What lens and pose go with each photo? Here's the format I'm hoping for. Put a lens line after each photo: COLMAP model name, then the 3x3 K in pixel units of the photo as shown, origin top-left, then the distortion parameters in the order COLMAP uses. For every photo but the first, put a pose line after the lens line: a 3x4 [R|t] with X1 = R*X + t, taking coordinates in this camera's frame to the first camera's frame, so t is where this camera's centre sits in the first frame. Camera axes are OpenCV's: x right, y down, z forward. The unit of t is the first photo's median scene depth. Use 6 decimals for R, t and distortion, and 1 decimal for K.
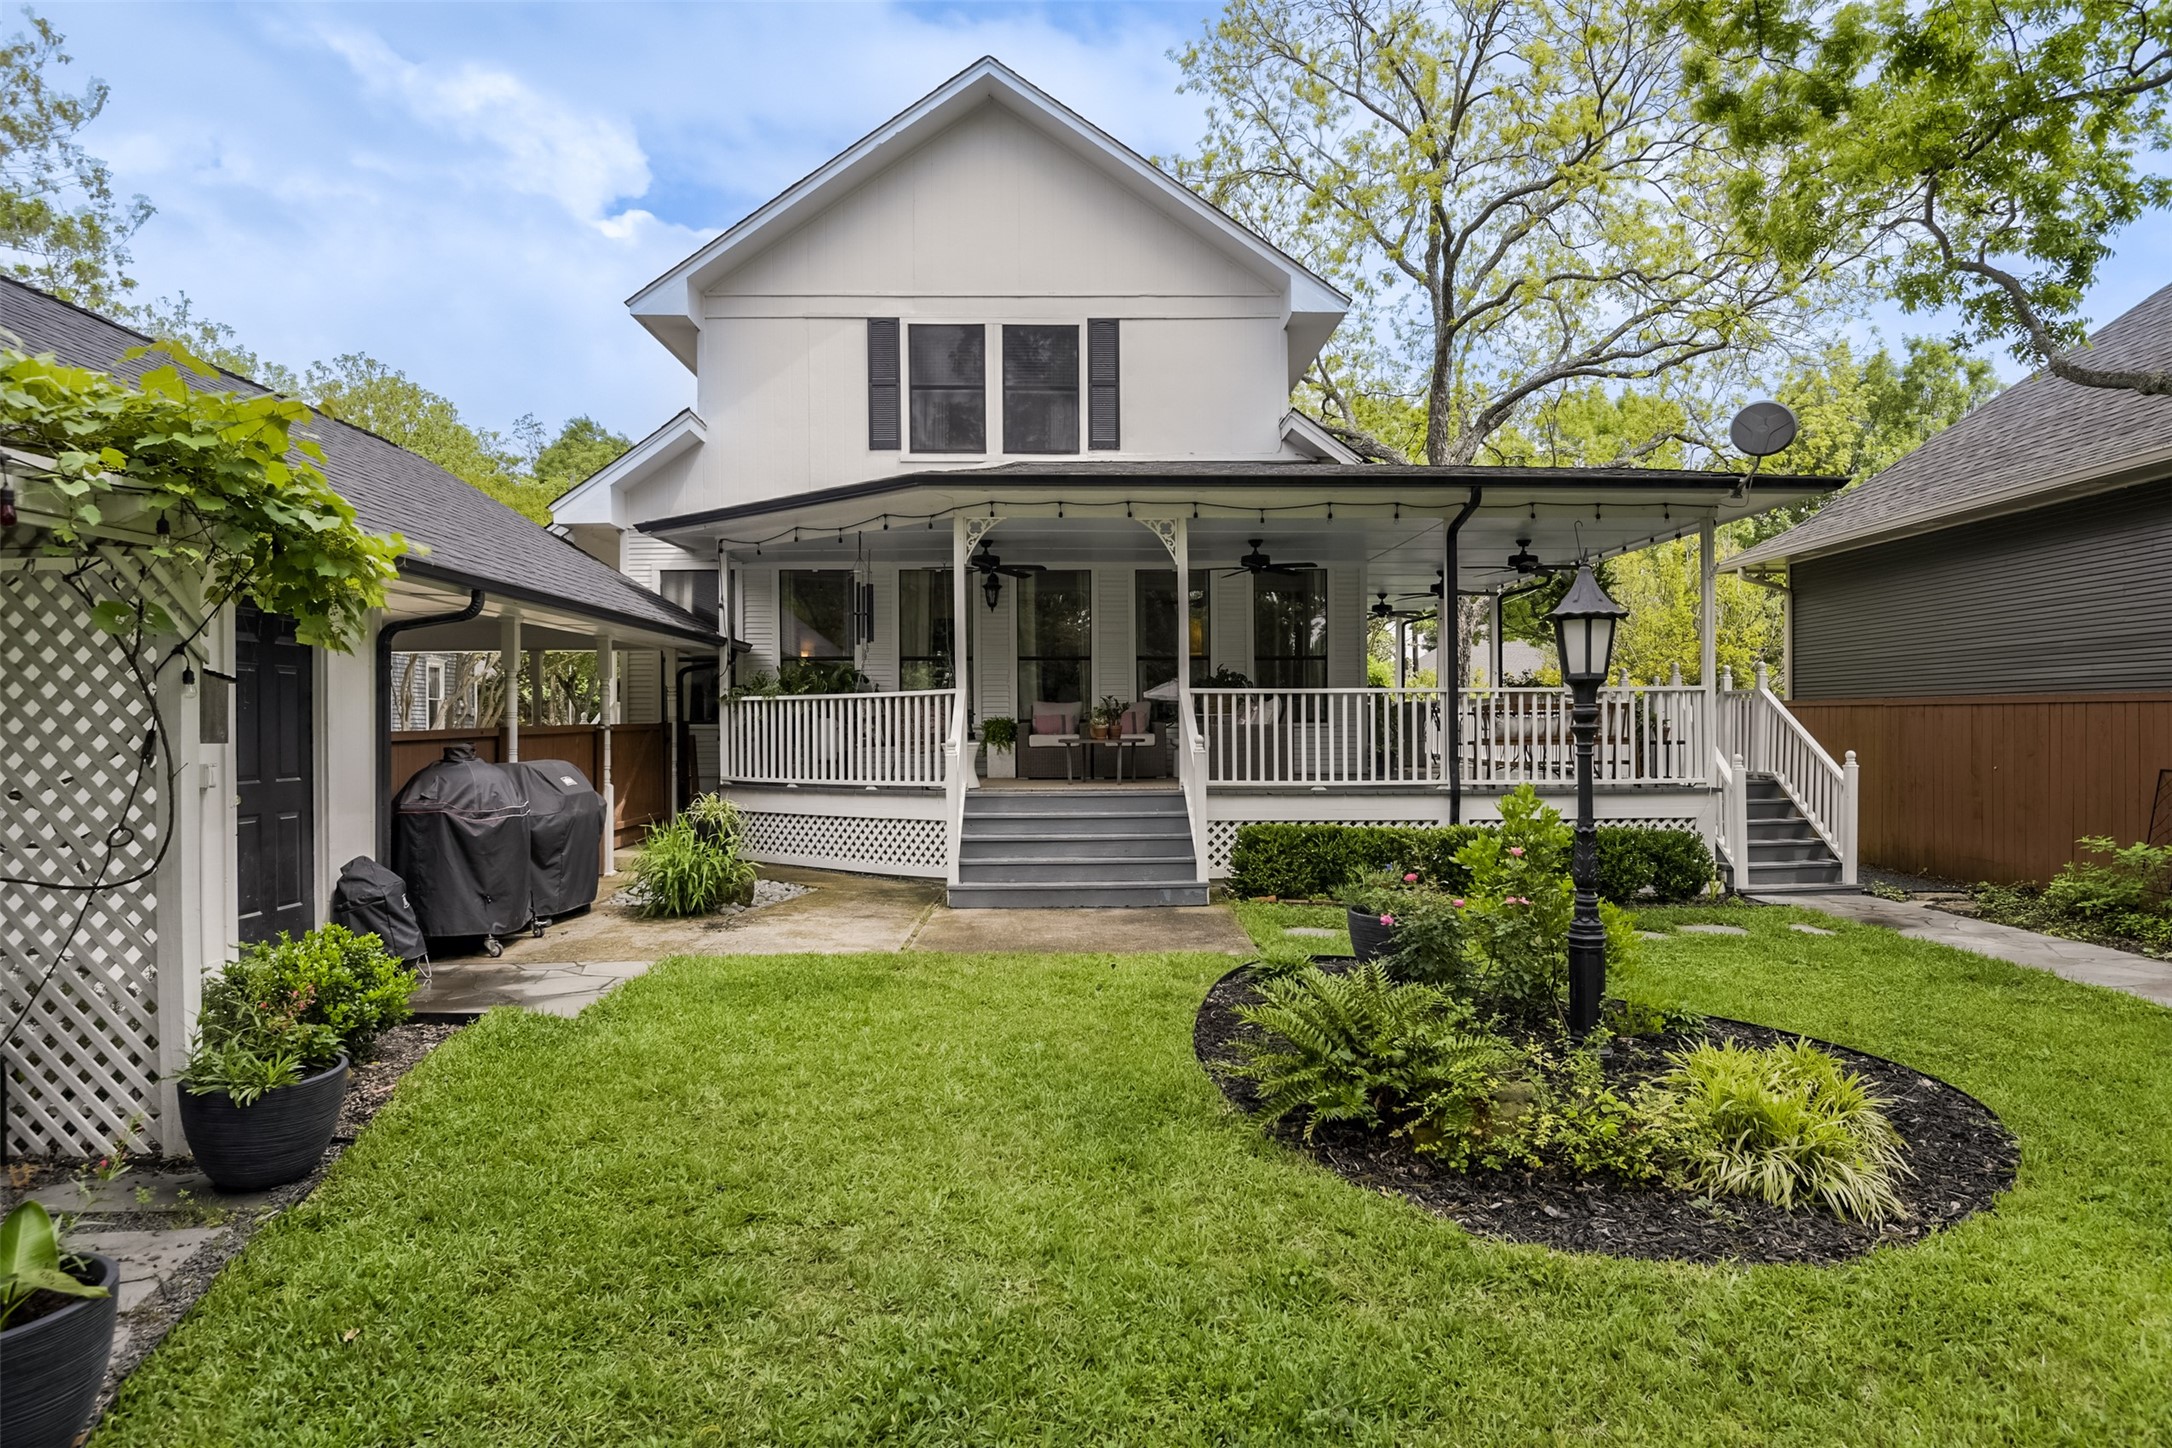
lens RADIAL K [[1238.9, 0, 1086.3], [0, 1238.9, 748.2], [0, 0, 1]] dist [-0.001481, 0.000823]
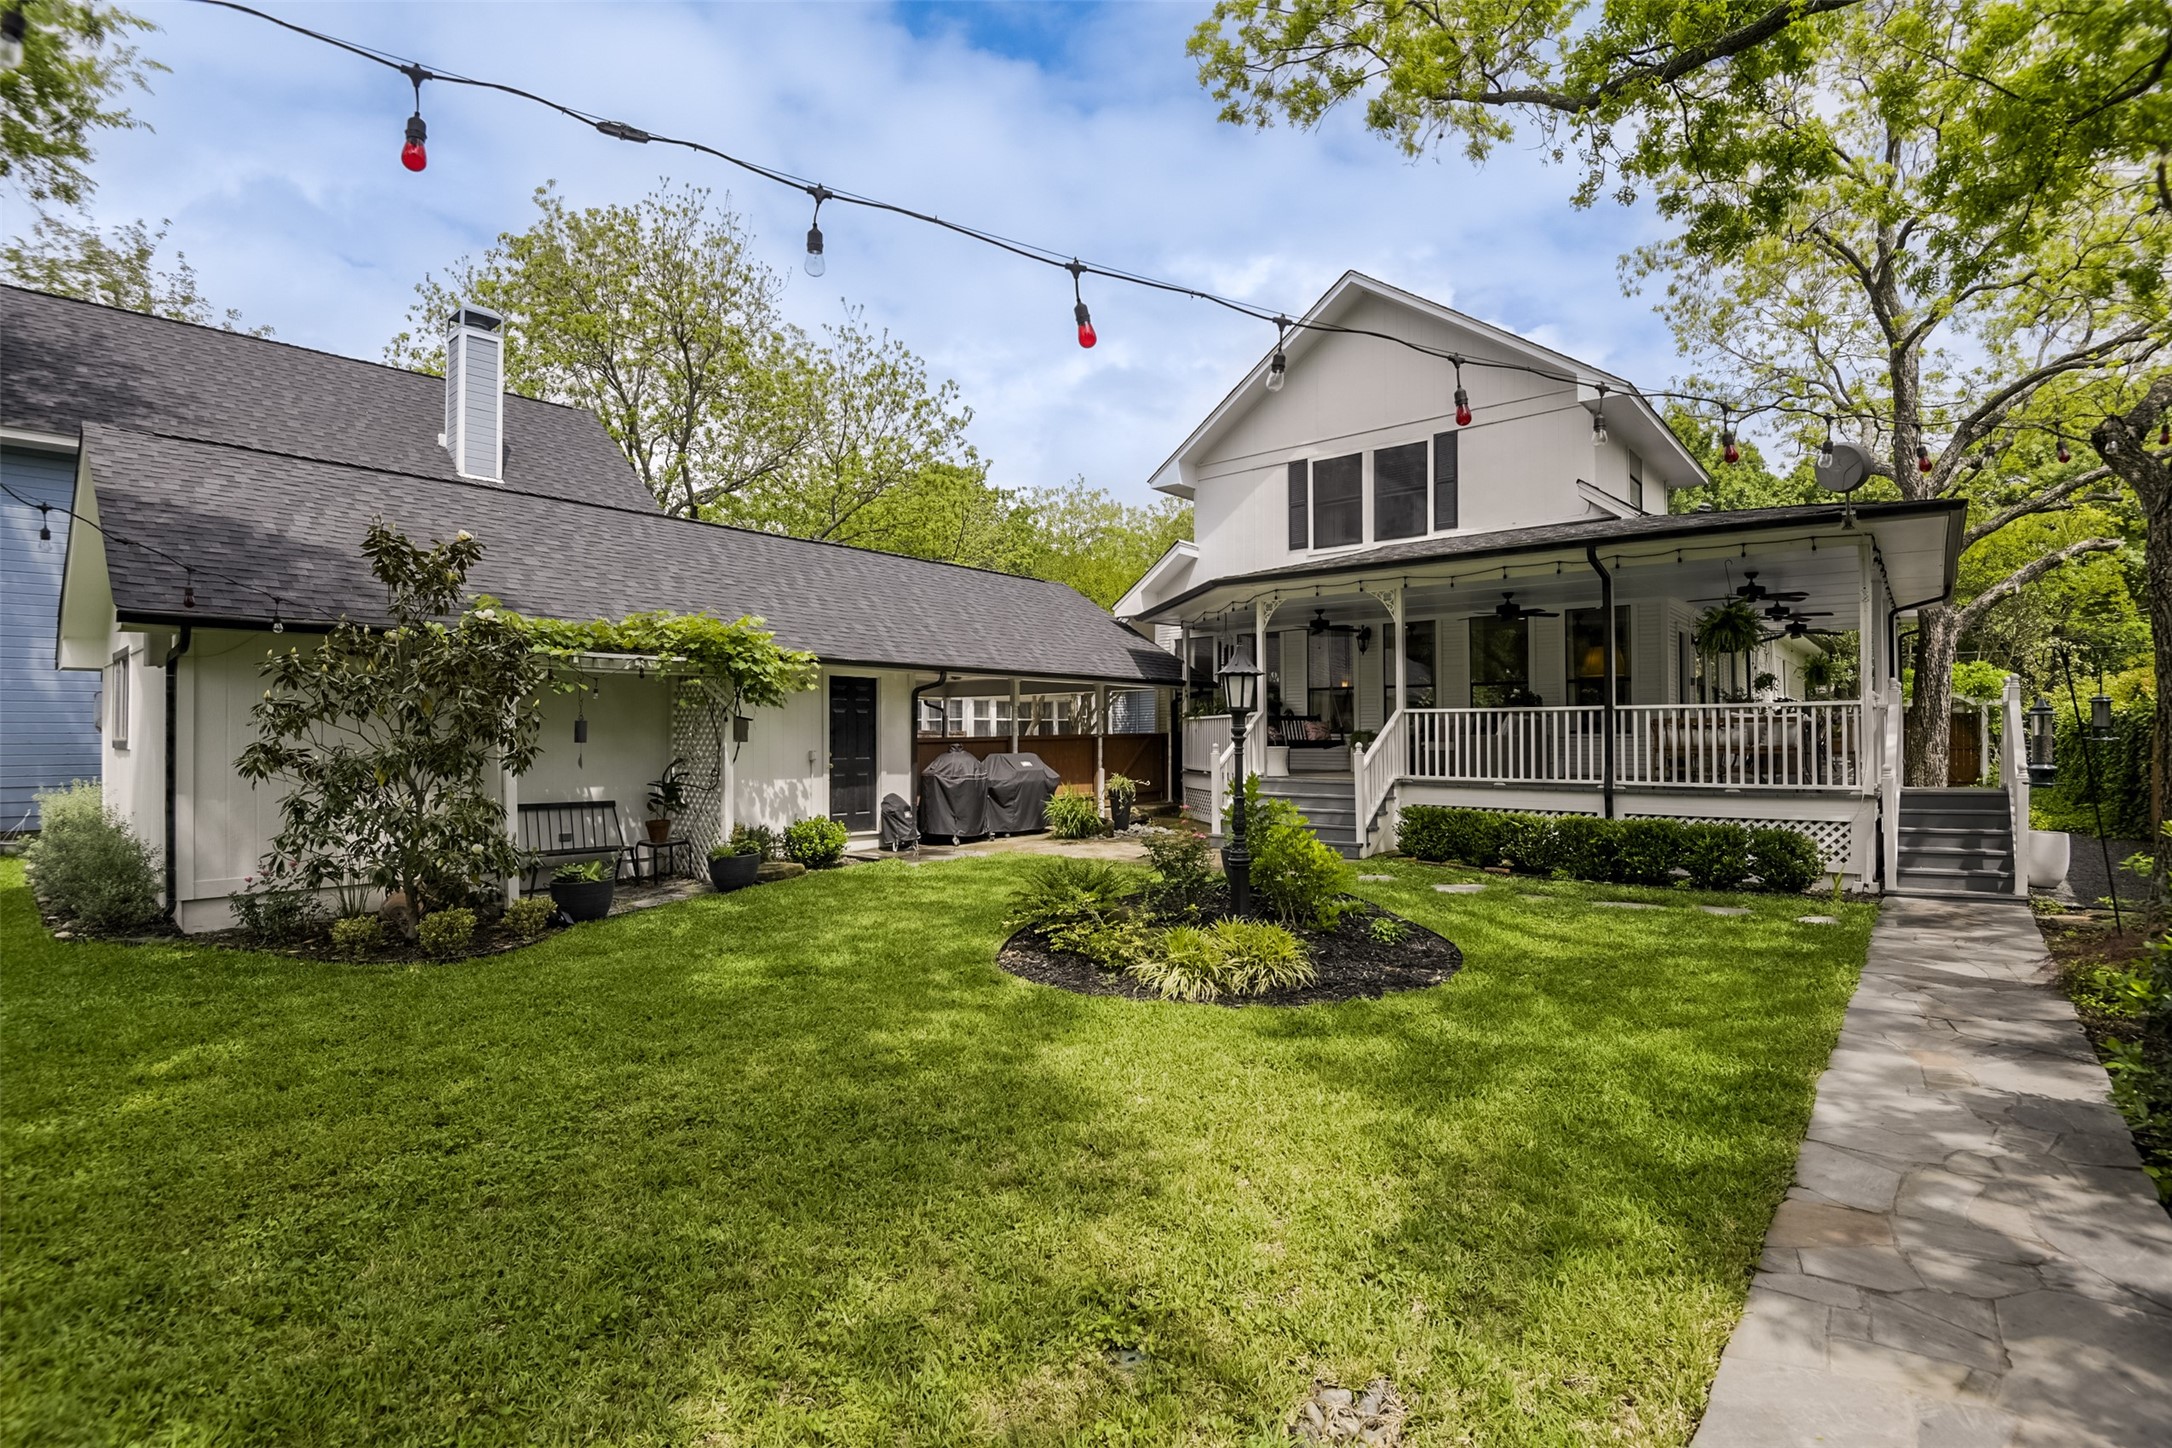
lens RADIAL K [[1011.4, 0, 1086.0], [0, 1011.4, 724.0], [0, 0, 1]] dist [0.002291, -0.007760]
pose [[0.753563, -0.004937, -0.657358, 0.455416], [-0.012355, 0.999689, -0.021672, -0.001825], [0.657260, 0.024453, 0.753267, -0.077975]]
